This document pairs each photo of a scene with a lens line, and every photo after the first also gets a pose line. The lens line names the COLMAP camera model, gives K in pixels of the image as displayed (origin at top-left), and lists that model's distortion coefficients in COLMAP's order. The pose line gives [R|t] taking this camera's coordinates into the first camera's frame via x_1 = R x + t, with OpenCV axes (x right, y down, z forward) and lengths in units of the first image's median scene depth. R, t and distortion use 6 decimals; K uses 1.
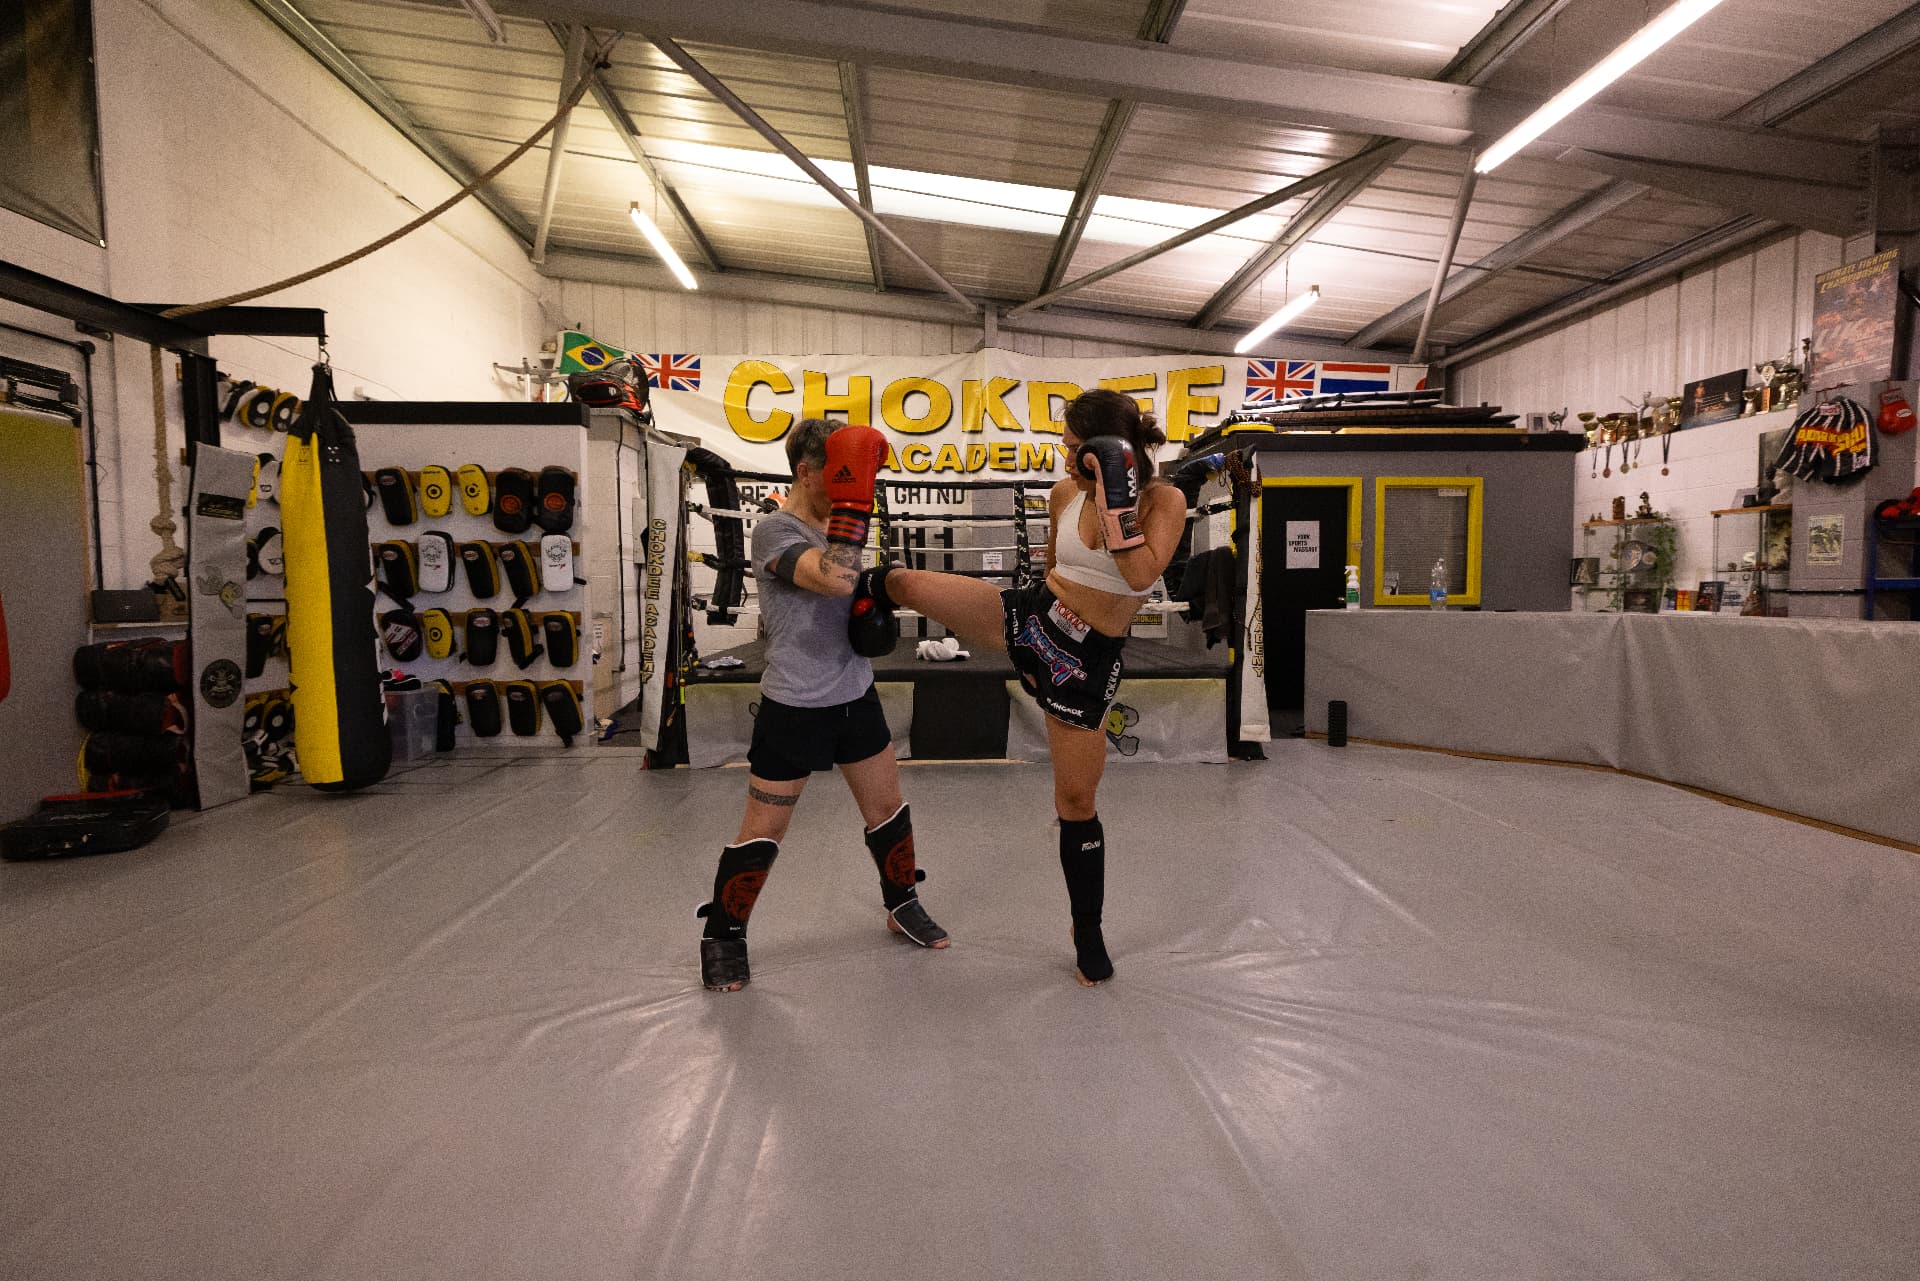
lens RADIAL K [[913.7, 0, 979.1], [0, 913.7, 634.9], [0, 0, 1]] dist [-0.005530, 0.001958]
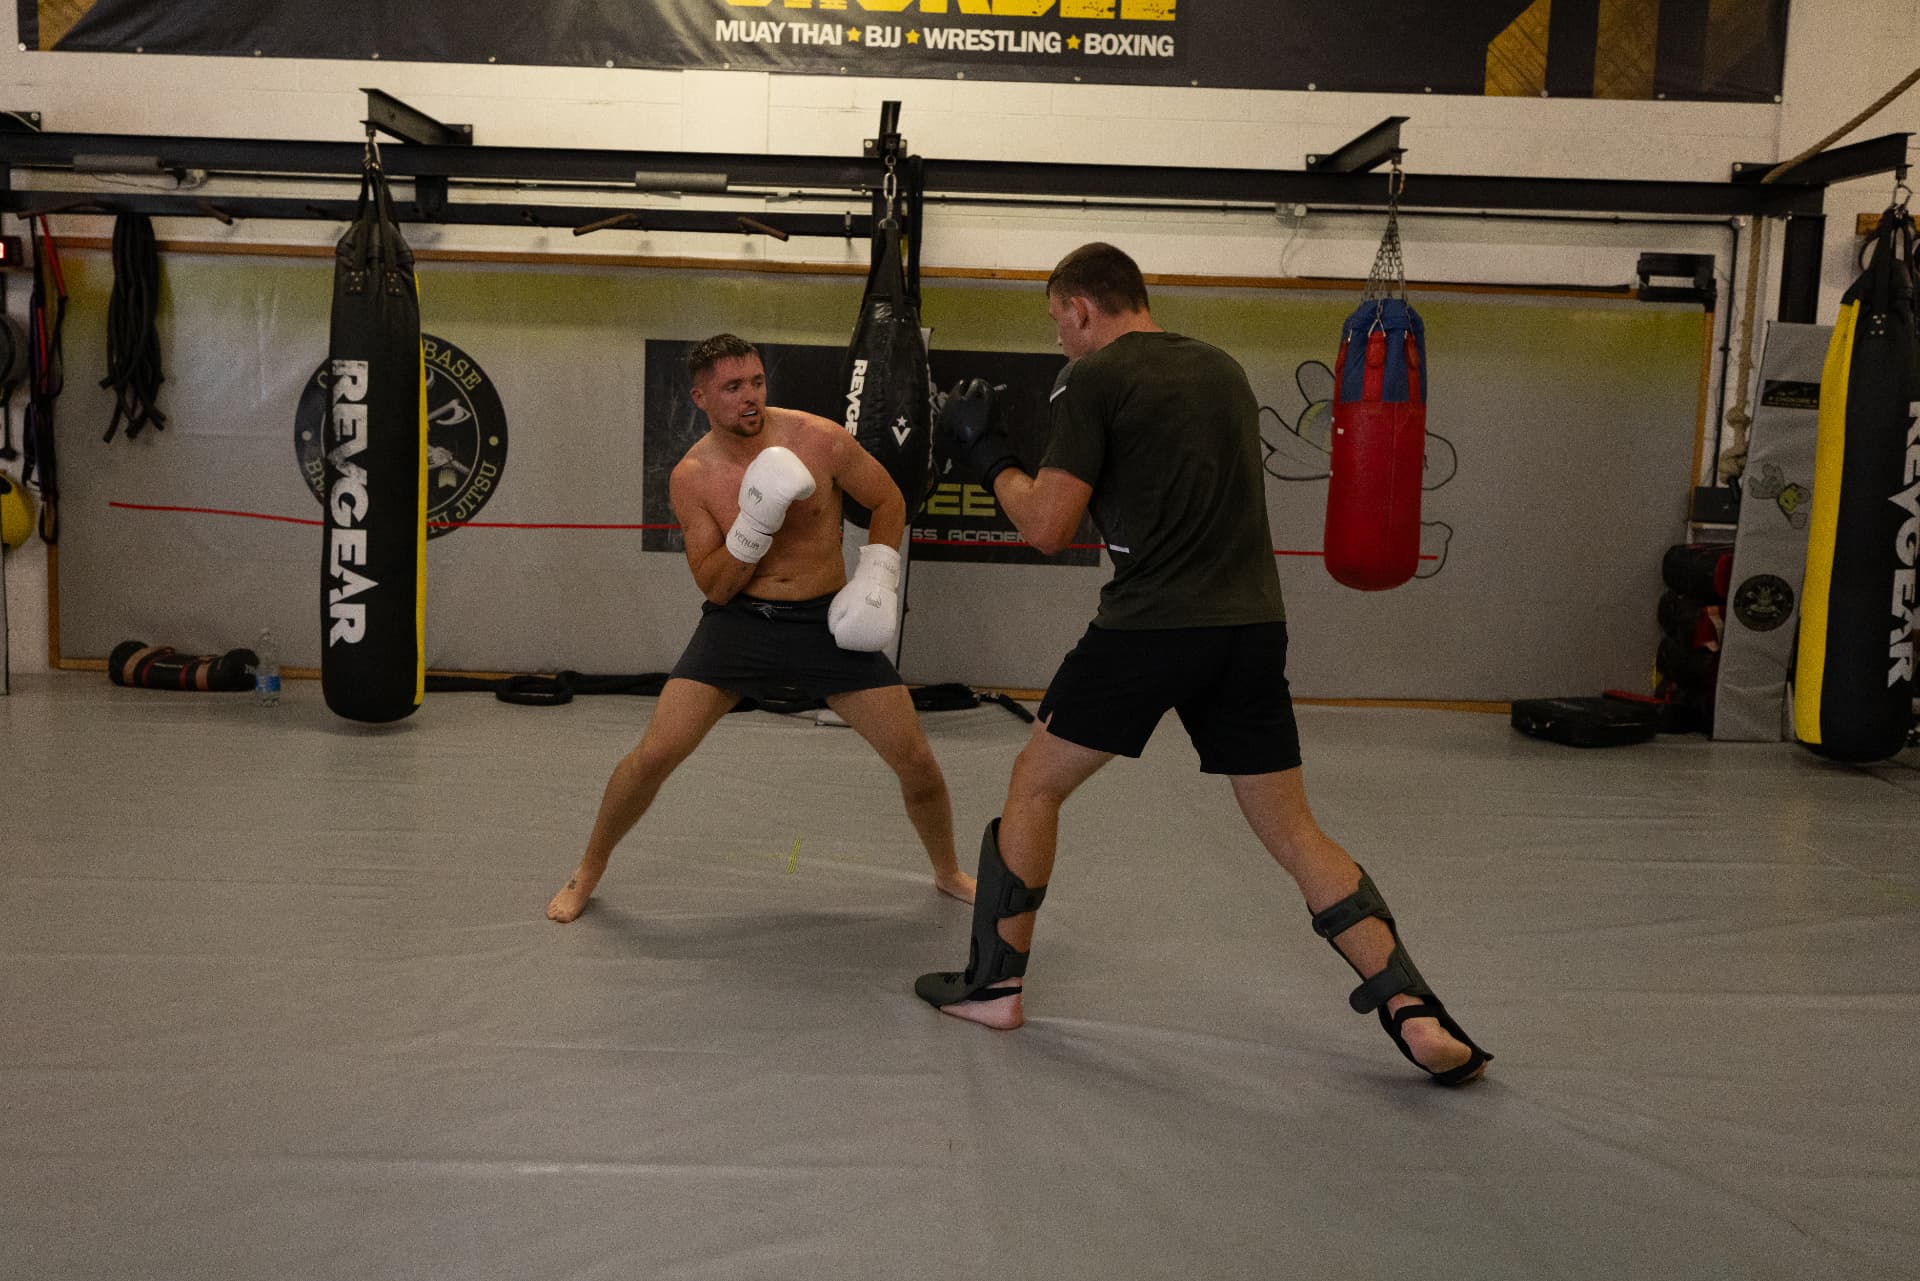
lens RADIAL K [[1723.4, 0, 909.1], [0, 1723.4, 611.2], [0, 0, 1]] dist [0.007784, -0.003007]
pose [[-0.053968, 0.118547, -0.991481, 0.520008], [-0.085474, 0.988735, 0.122871, -0.044144], [0.994878, 0.091377, -0.043227, 0.176715]]
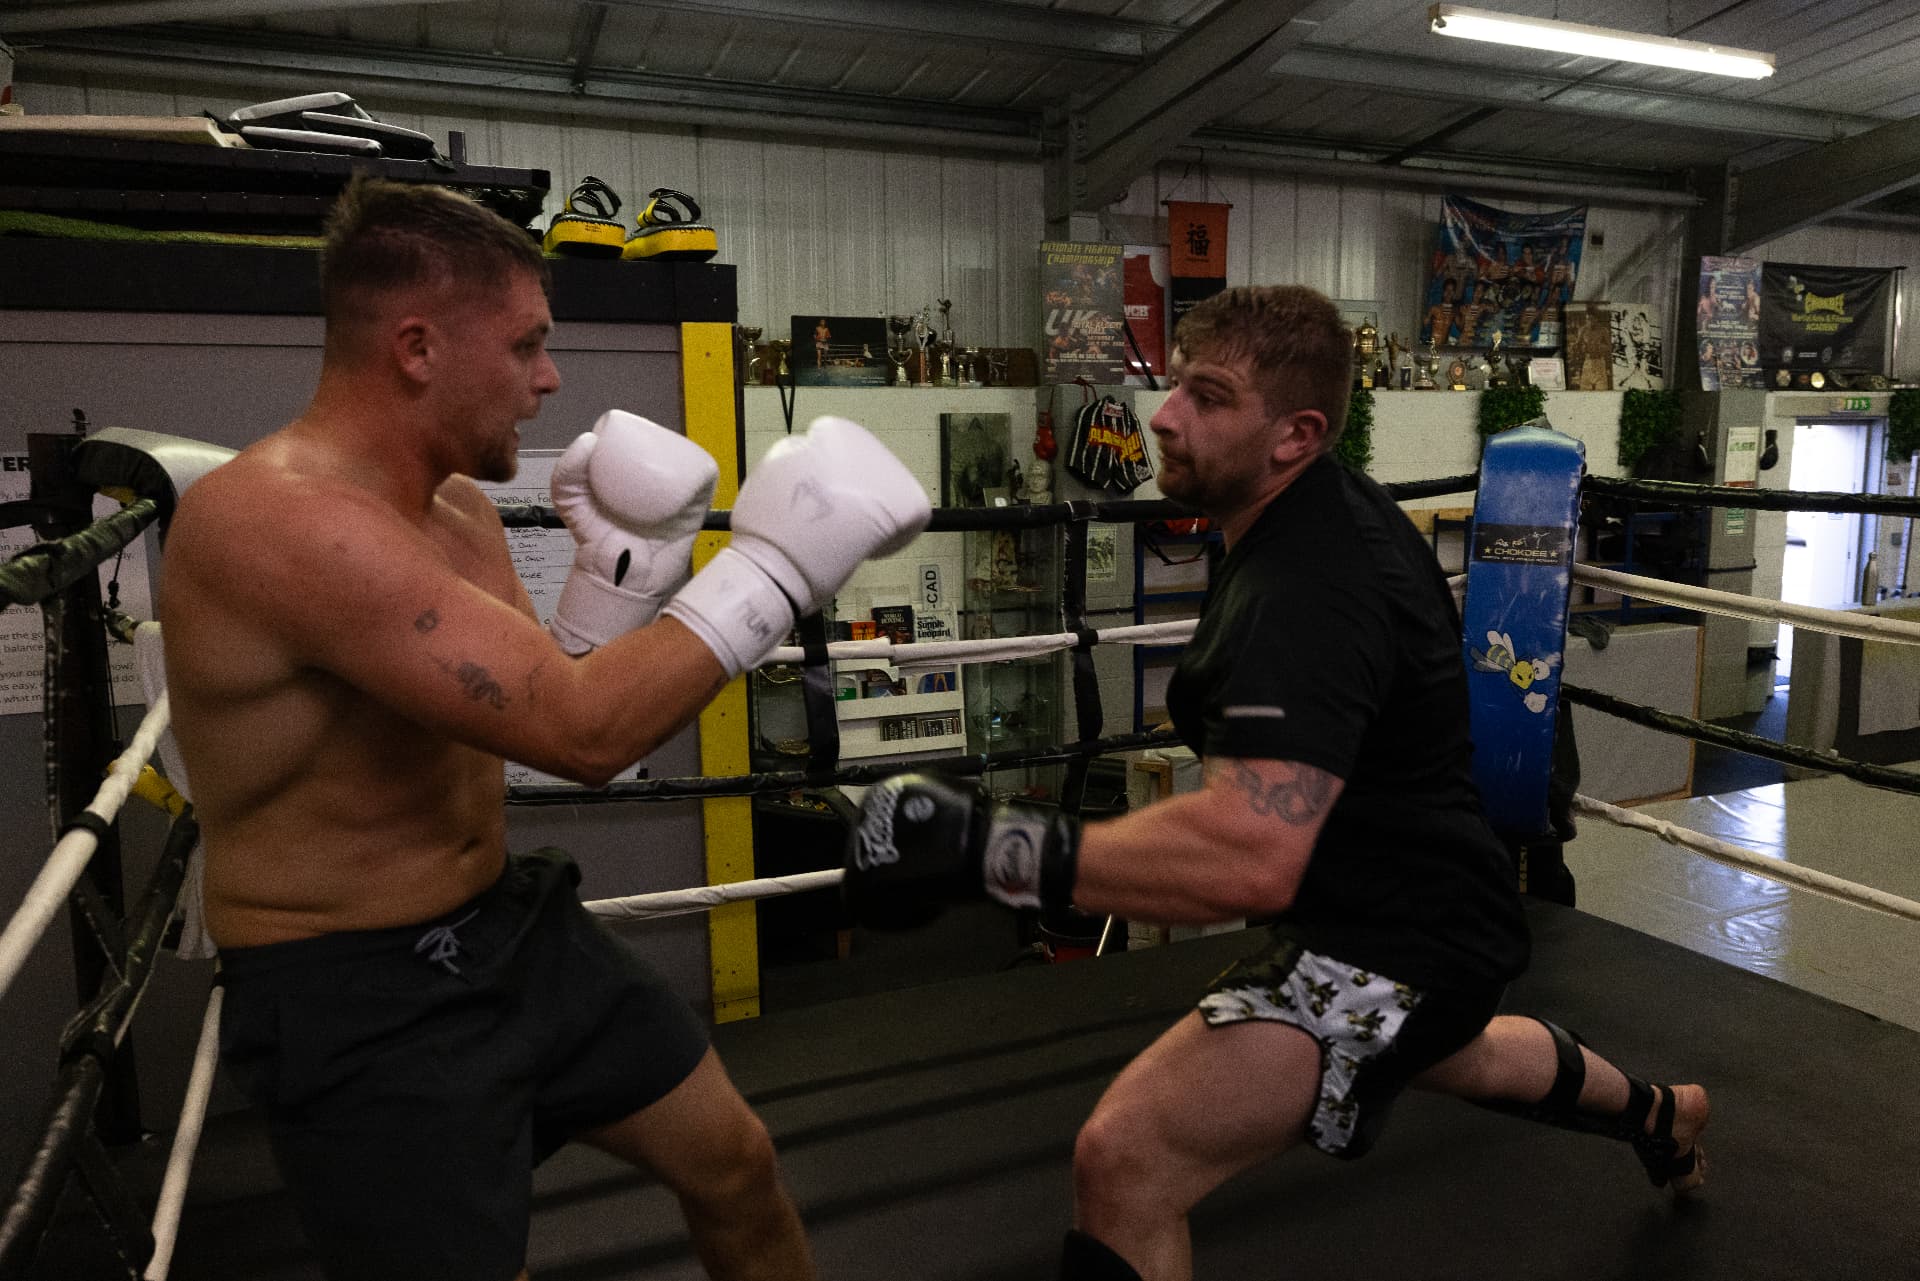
lens RADIAL K [[1358.2, 0, 940.5], [0, 1358.2, 633.0], [0, 0, 1]] dist [-0.001843, -0.005884]
pose [[-0.349853, -0.116011, 0.929594, -0.196733], [0.068405, 0.986490, 0.148855, -0.177544], [-0.934304, 0.115666, -0.337191, 1.197323]]
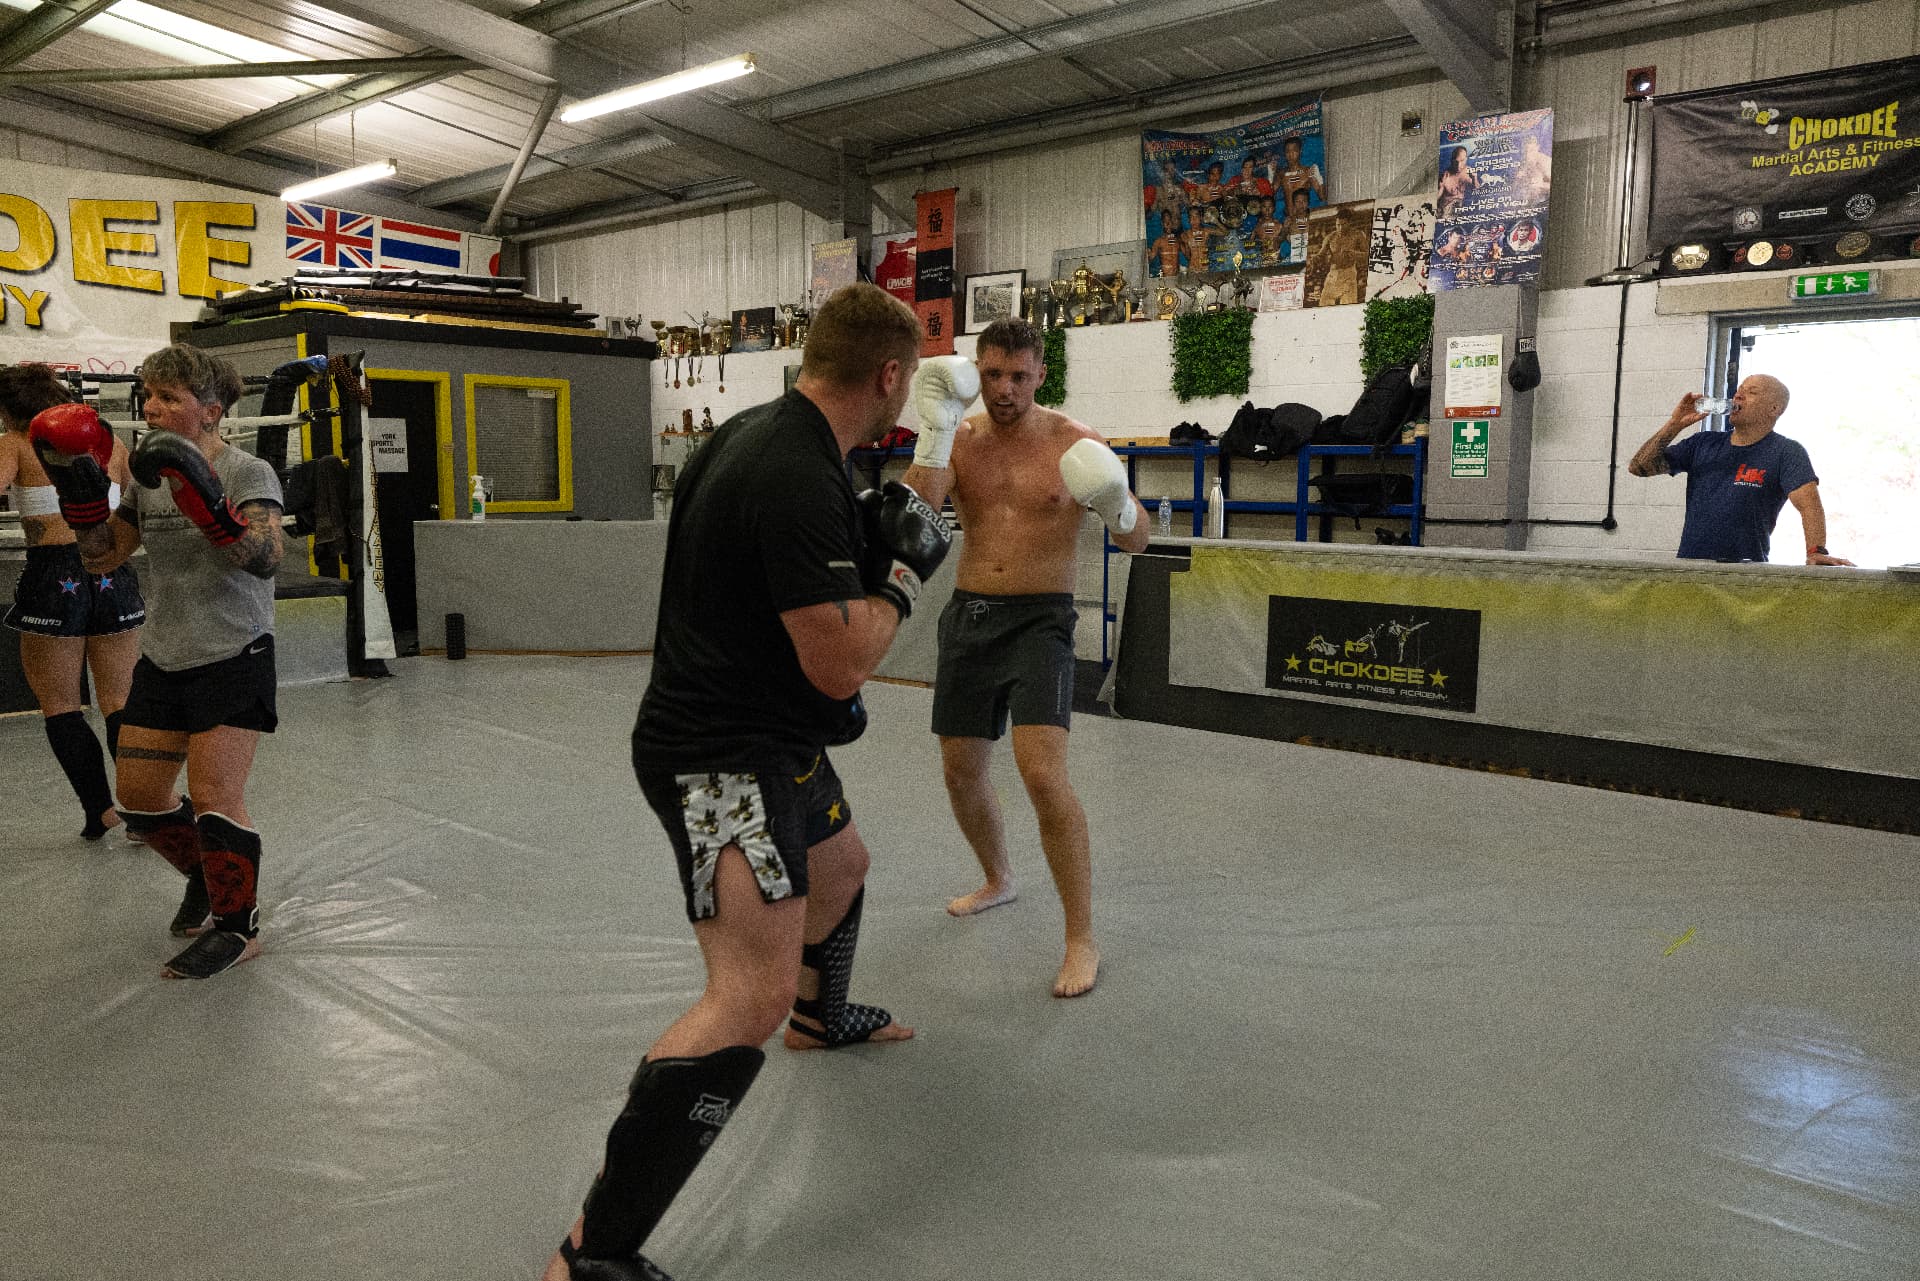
lens RADIAL K [[1358.2, 0, 959.2], [0, 1358.2, 643.3], [0, 0, 1]] dist [-0.001843, -0.005884]
pose [[0.698938, -0.080598, 0.710626, -0.230243], [0.029339, 0.996024, 0.084110, -0.002631], [-0.714580, -0.037939, 0.698524, -0.352096]]
